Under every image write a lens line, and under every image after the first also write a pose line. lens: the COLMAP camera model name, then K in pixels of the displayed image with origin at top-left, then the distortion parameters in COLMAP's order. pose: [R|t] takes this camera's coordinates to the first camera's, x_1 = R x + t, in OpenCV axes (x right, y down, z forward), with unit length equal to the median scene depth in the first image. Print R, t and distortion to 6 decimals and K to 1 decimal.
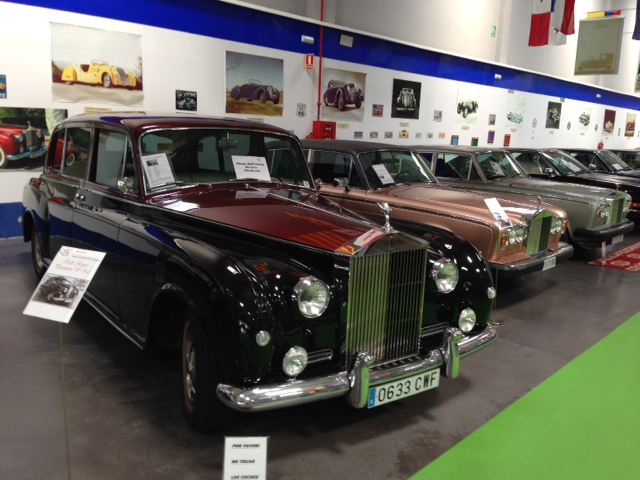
lens RADIAL K [[600.8, 0, 322.3], [0, 600.8, 243.0], [0, 0, 1]] dist [-0.003775, 0.000000]
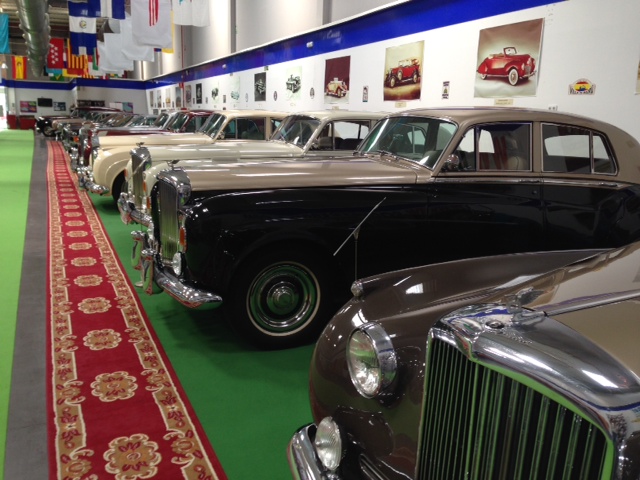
lens RADIAL K [[600.8, 0, 320.1], [0, 600.8, 239.7], [0, 0, 1]] dist [-0.003775, 0.000000]
pose [[-0.401454, 0.190535, -0.895841, 1.616553], [-0.143174, 0.953041, 0.266861, -0.325150], [0.904619, 0.235394, -0.355323, 1.927694]]
